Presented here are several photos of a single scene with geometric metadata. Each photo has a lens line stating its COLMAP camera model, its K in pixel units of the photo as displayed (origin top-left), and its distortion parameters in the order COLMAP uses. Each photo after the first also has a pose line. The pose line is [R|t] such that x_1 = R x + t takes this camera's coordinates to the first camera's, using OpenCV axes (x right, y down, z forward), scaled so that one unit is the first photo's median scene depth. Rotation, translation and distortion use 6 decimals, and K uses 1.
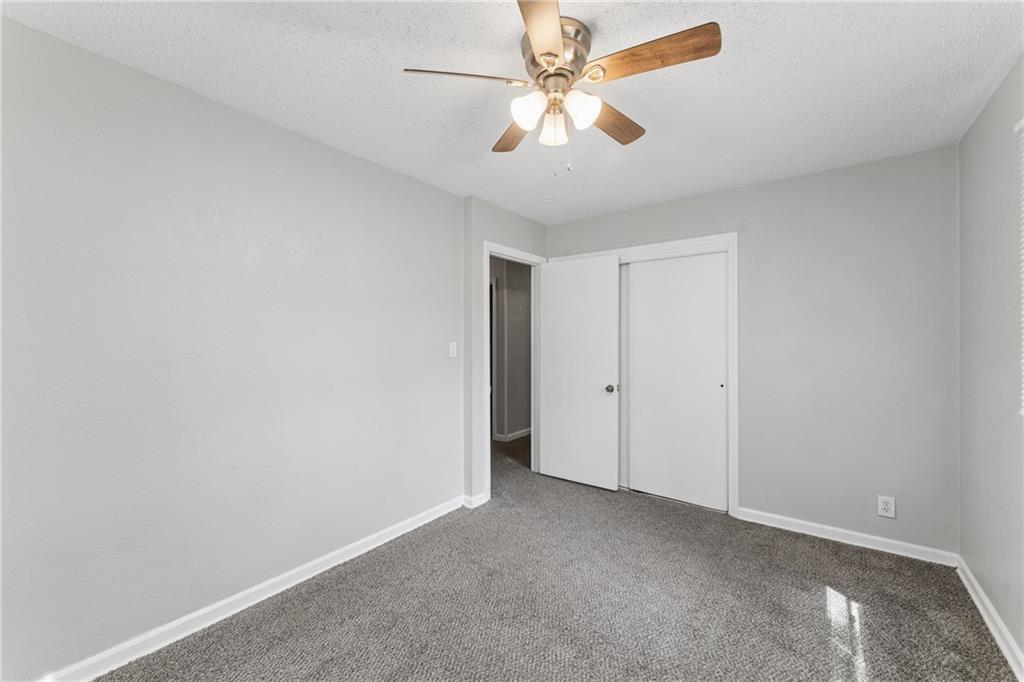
lens RADIAL K [[409.2, 0, 511.2], [0, 409.2, 337.5], [0, 0, 1]] dist [0.000112, 0.000009]
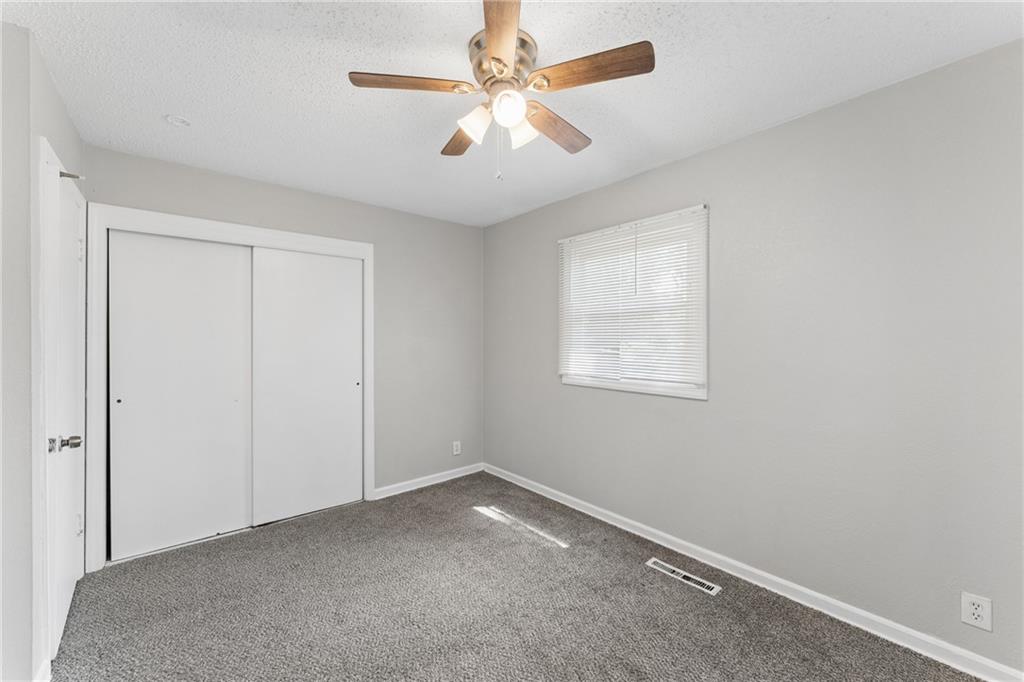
lens RADIAL K [[409.2, 0, 511.2], [0, 409.2, 337.5], [0, 0, 1]] dist [0.000112, 0.000009]
pose [[0.209581, 0.002020, 0.977789, -0.513272], [-0.002345, 0.999996, -0.001563, -0.003600], [-0.977788, -0.001966, 0.209585, 0.437539]]
